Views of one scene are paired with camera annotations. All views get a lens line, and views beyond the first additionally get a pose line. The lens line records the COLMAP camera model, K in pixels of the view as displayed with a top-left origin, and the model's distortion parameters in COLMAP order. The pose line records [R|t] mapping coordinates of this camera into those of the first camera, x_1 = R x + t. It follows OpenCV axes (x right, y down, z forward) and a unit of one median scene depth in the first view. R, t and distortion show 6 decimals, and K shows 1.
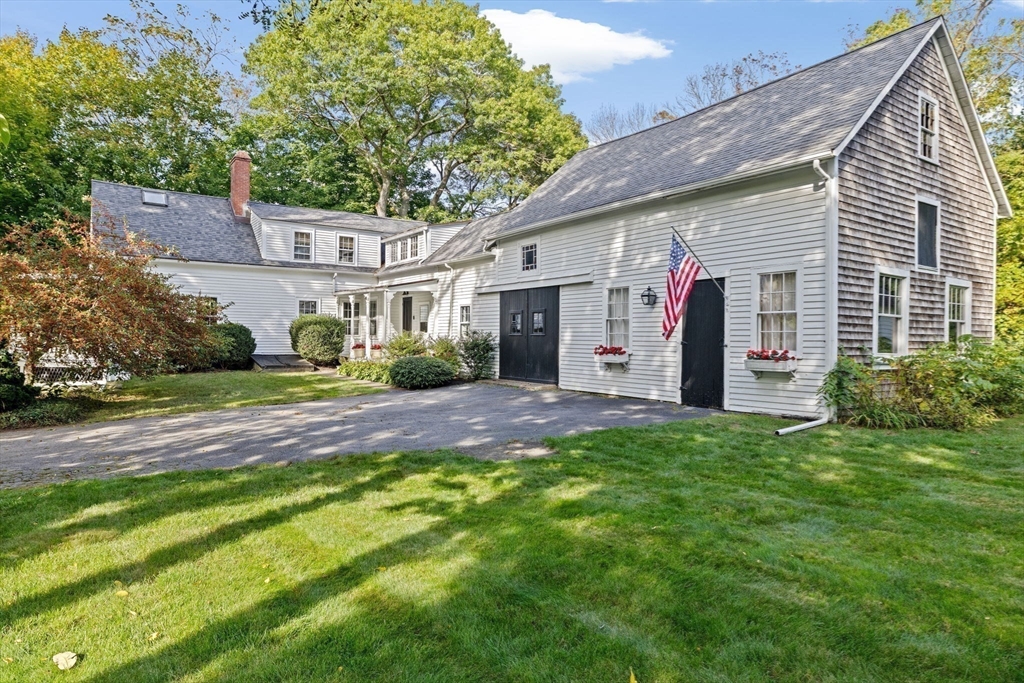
lens RADIAL K [[599.4, 0, 509.5], [0, 599.4, 339.8], [0, 0, 1]] dist [0.001915, 0.000188]
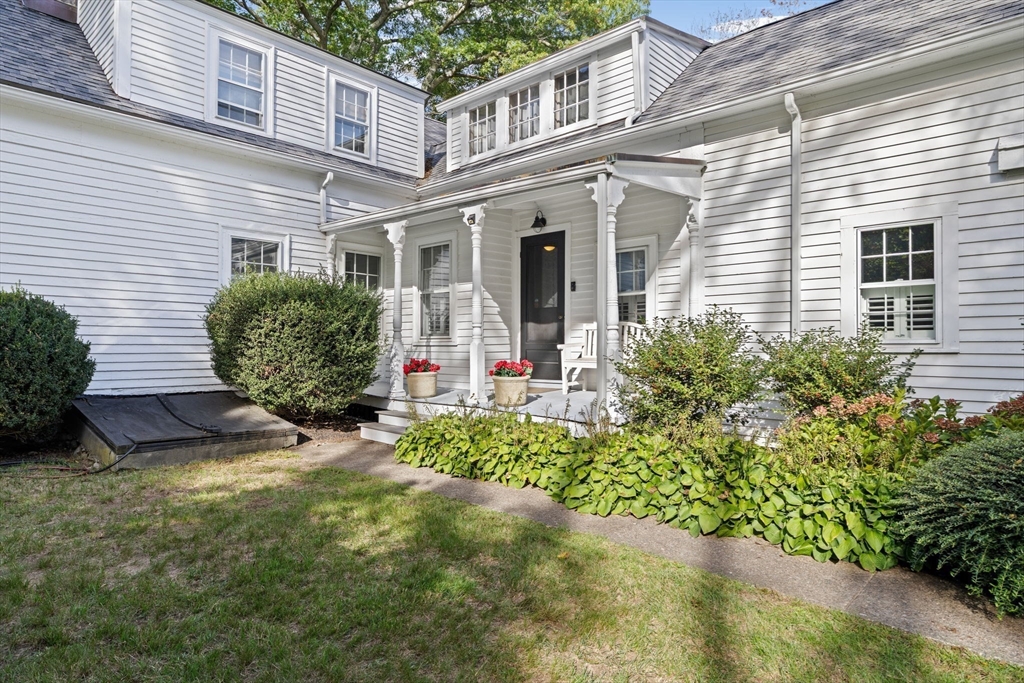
lens RADIAL K [[599.4, 0, 514.0], [0, 599.4, 343.5], [0, 0, 1]] dist [0.001915, 0.000188]
pose [[0.978836, -0.005091, 0.204581, -0.268972], [0.006721, 0.999951, -0.007274, 0.000719], [-0.204534, 0.008495, 0.978823, 0.640747]]
